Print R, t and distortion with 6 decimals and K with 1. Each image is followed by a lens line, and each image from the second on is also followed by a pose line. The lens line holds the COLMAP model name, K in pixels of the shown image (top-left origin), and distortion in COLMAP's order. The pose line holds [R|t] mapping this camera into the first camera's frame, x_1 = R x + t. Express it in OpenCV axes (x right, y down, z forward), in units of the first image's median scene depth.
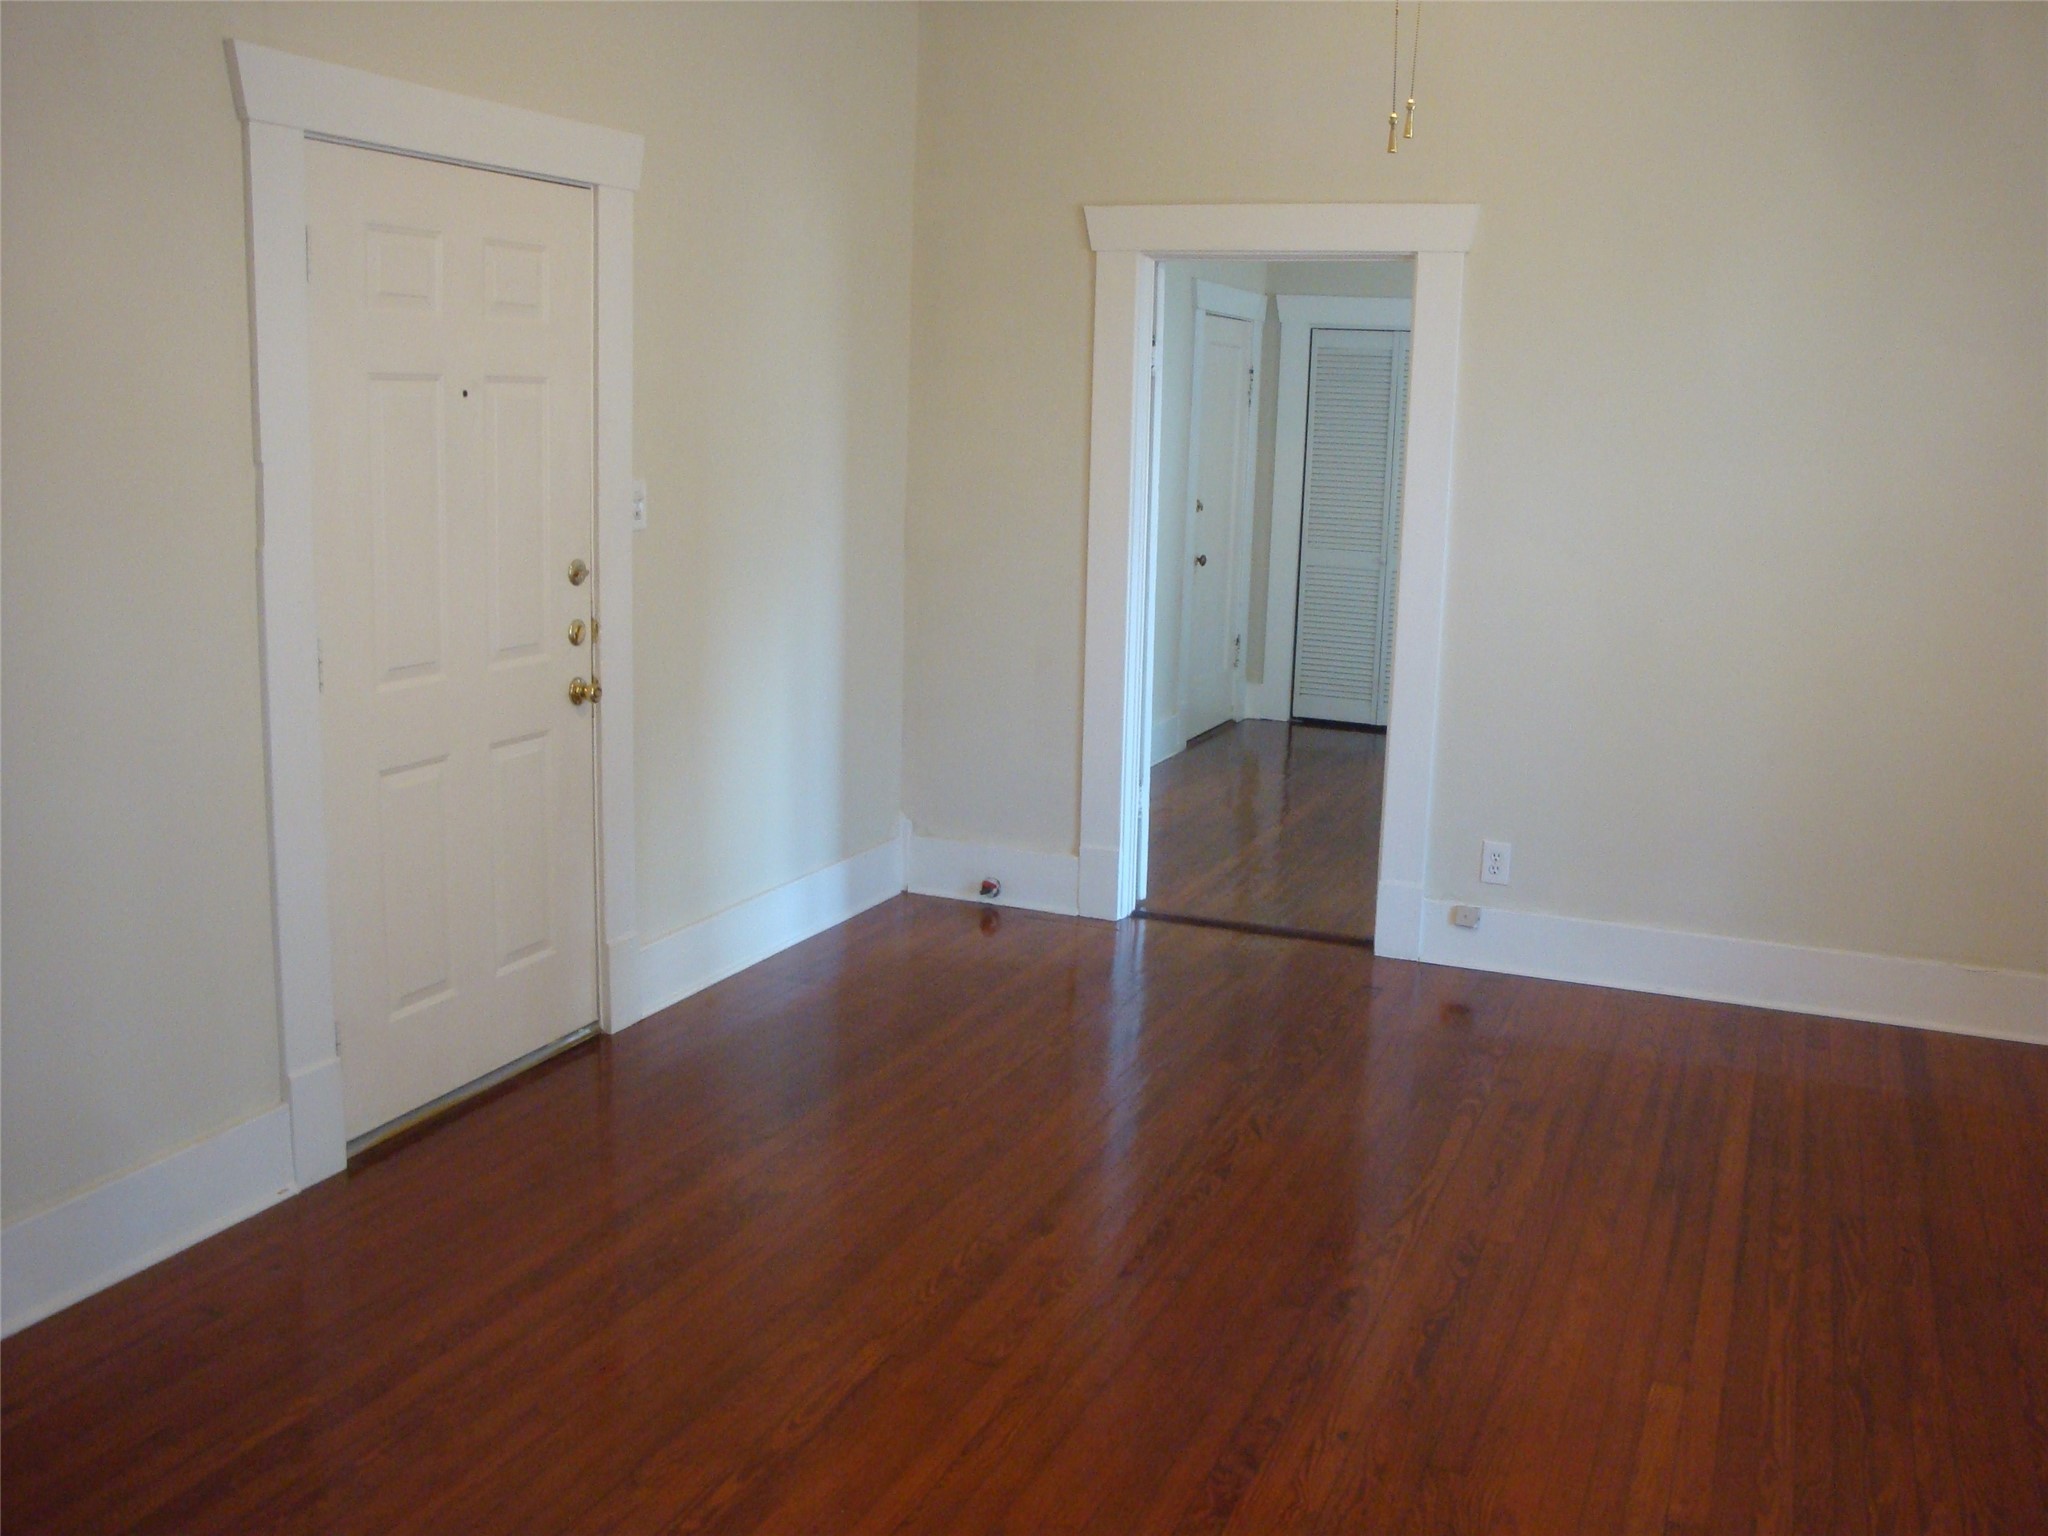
lens RADIAL K [[1823.8, 0, 1058.8], [0, 1823.8, 759.5], [0, 0, 1]] dist [-0.175631, 0.173295]
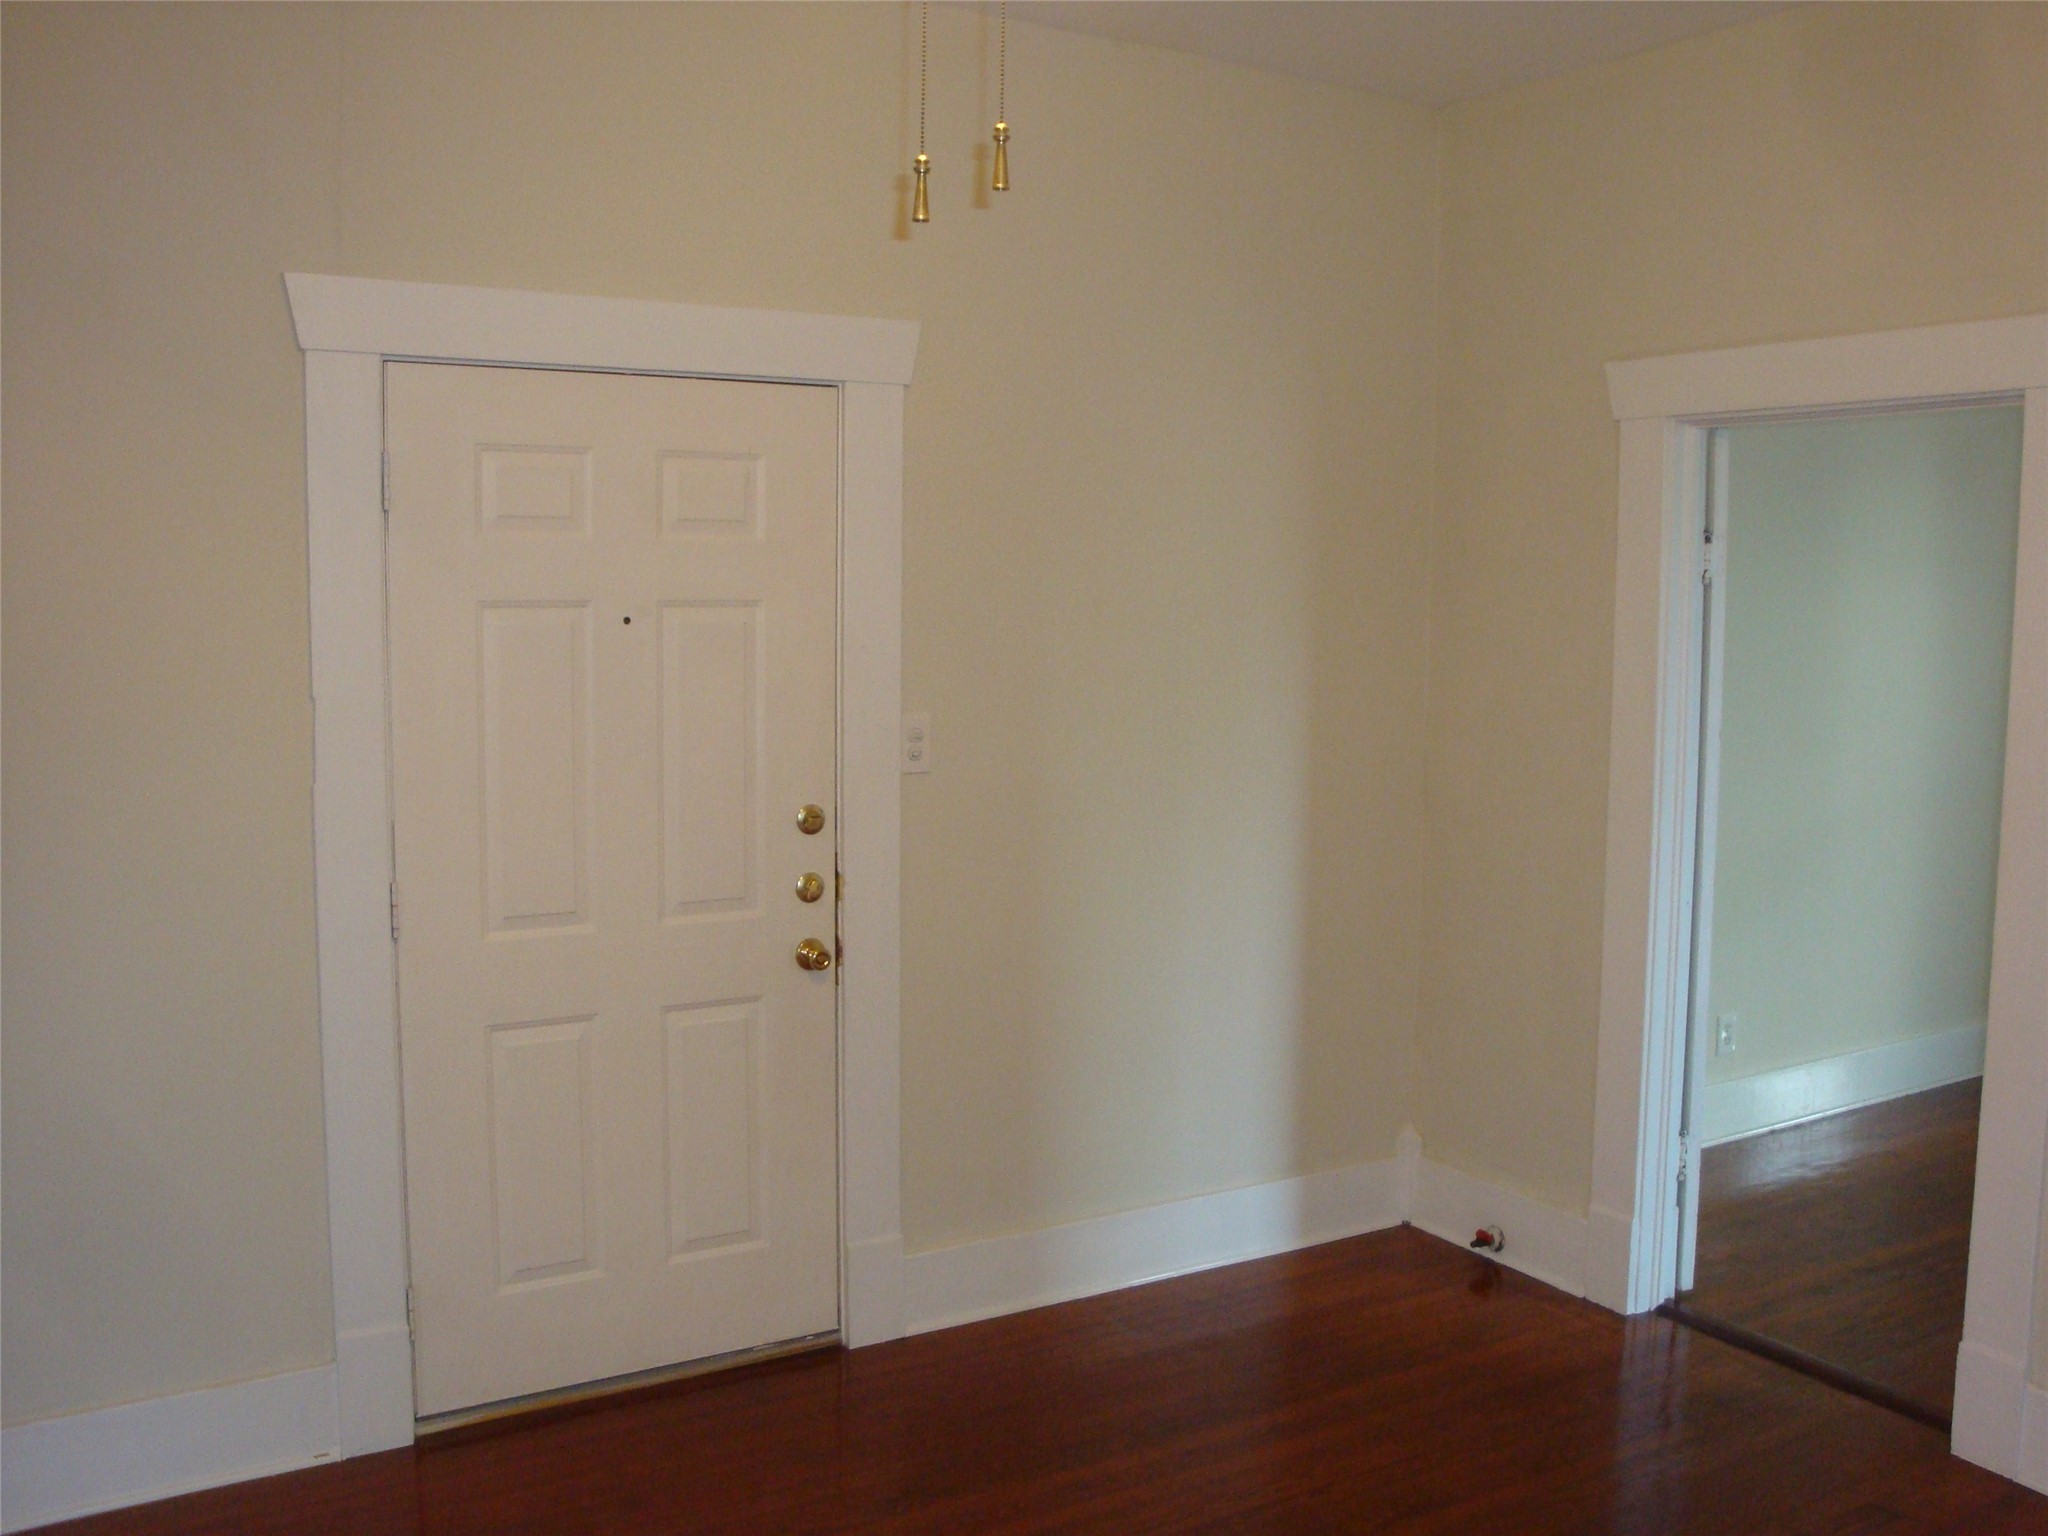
lens RADIAL K [[1823.8, 0, 1058.8], [0, 1823.8, 759.5], [0, 0, 1]] dist [-0.175631, 0.173295]
pose [[0.812779, 0.033306, -0.581619, 0.336867], [-0.097905, 0.991974, -0.080011, -0.072385], [0.574286, 0.121974, 0.809517, 0.340839]]
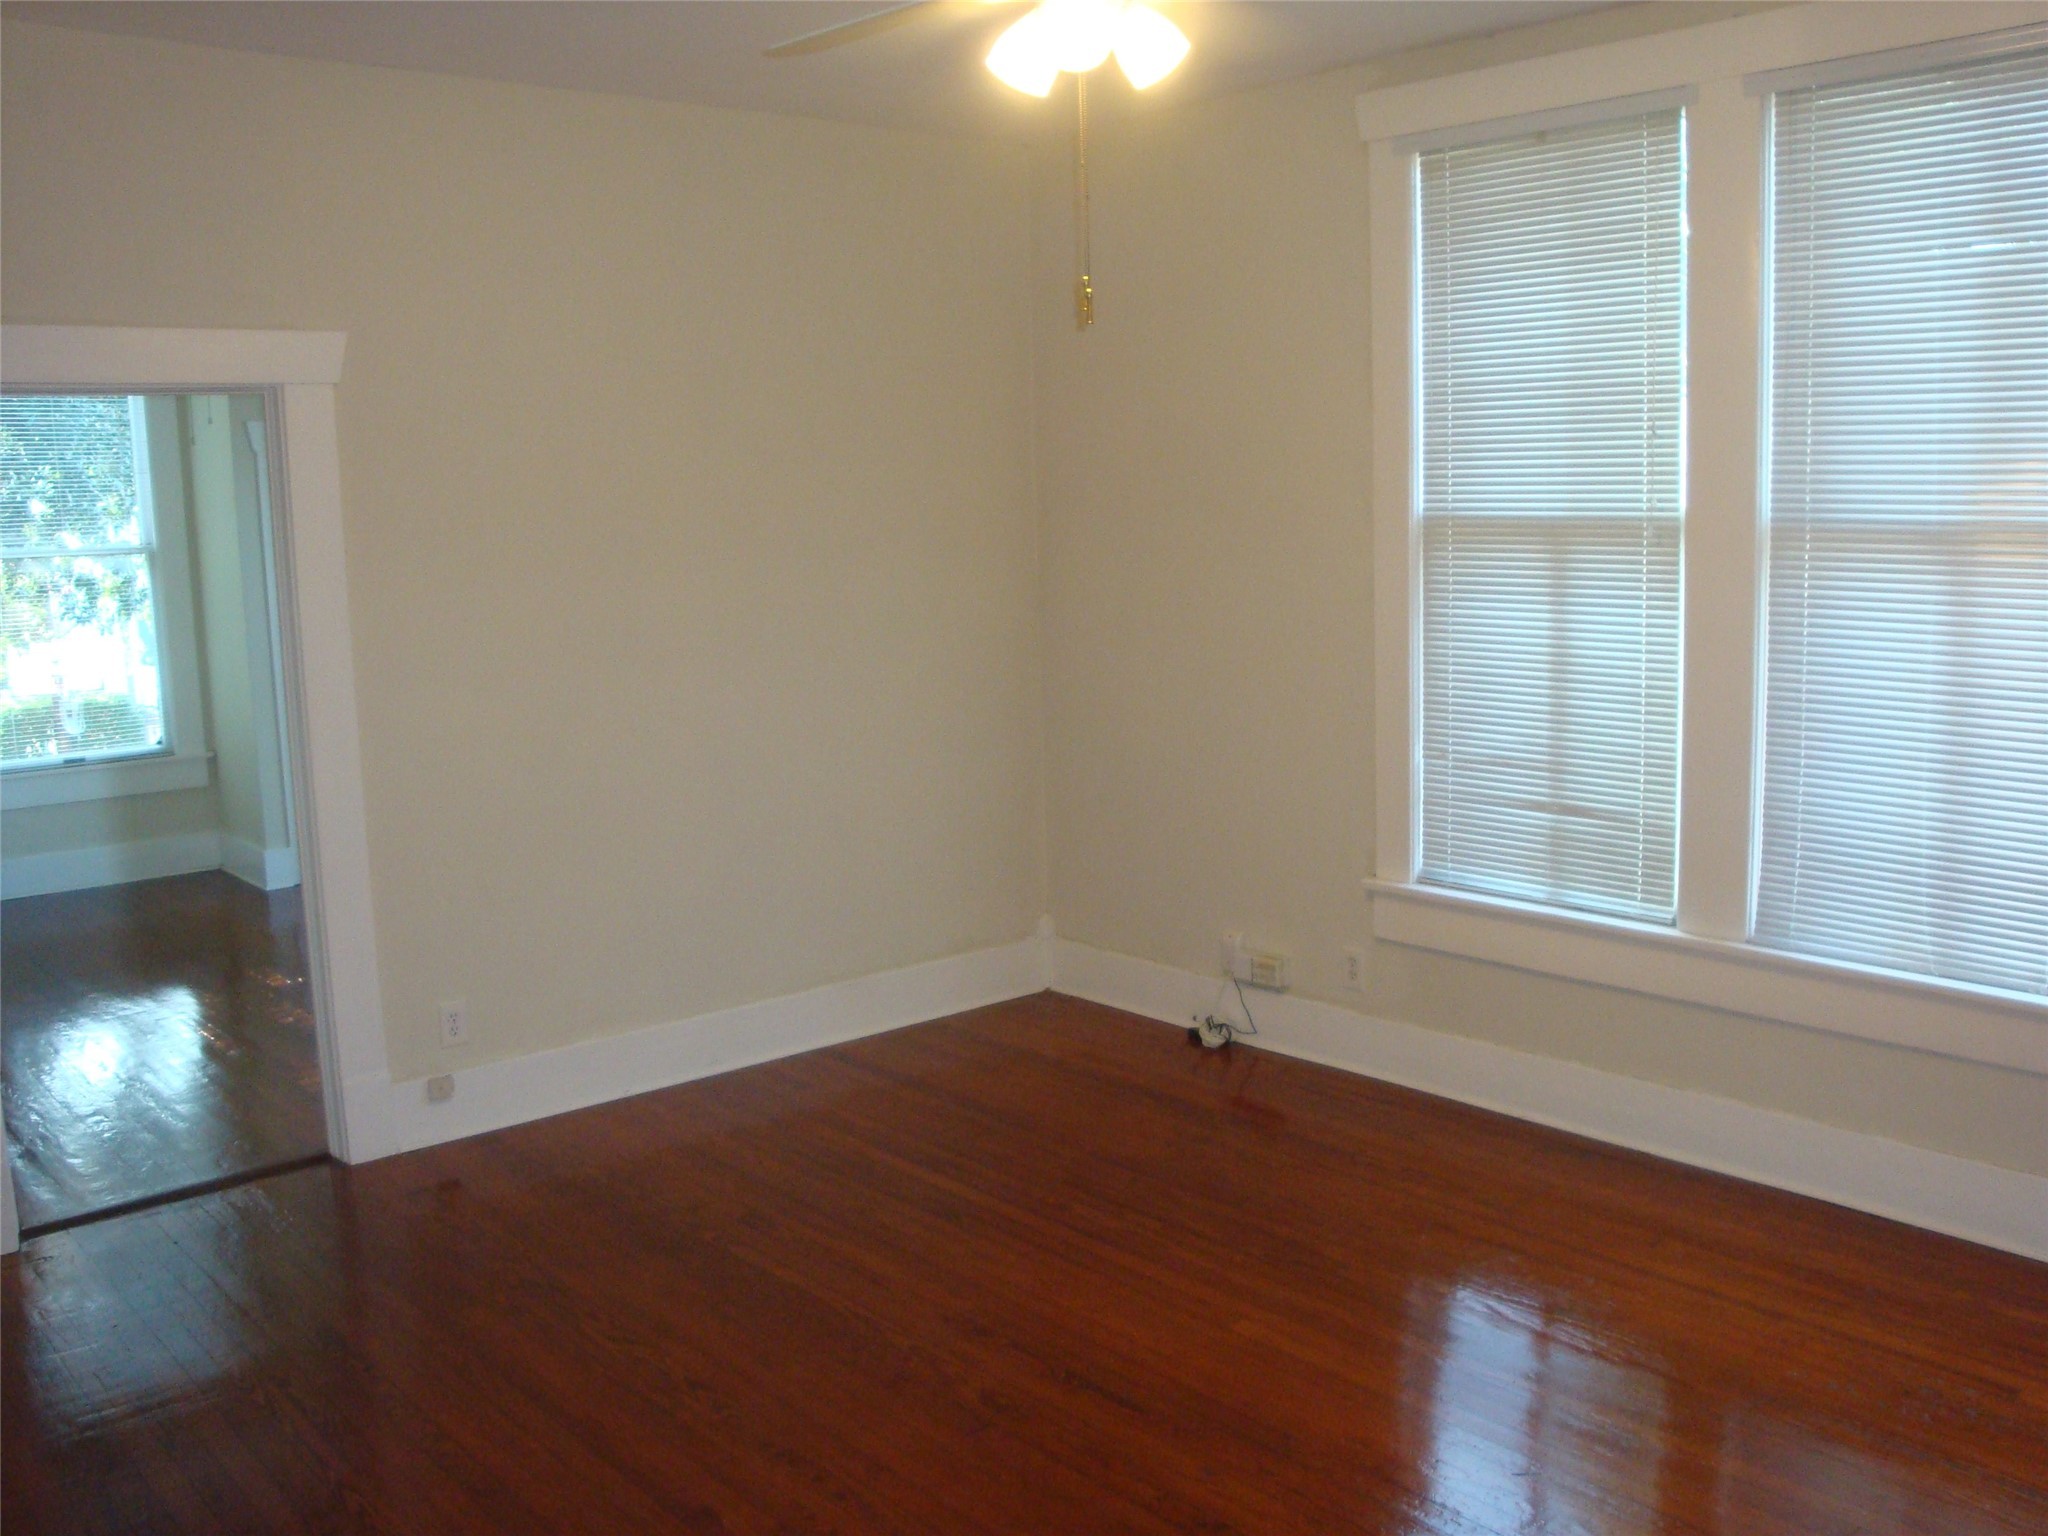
lens RADIAL K [[1823.8, 0, 1058.8], [0, 1823.8, 759.5], [0, 0, 1]] dist [-0.175631, 0.173295]
pose [[0.442852, -0.162561, 0.881735, -0.612872], [0.210311, 0.974823, 0.074095, -0.117954], [-0.871580, 0.152625, 0.465891, 0.391195]]
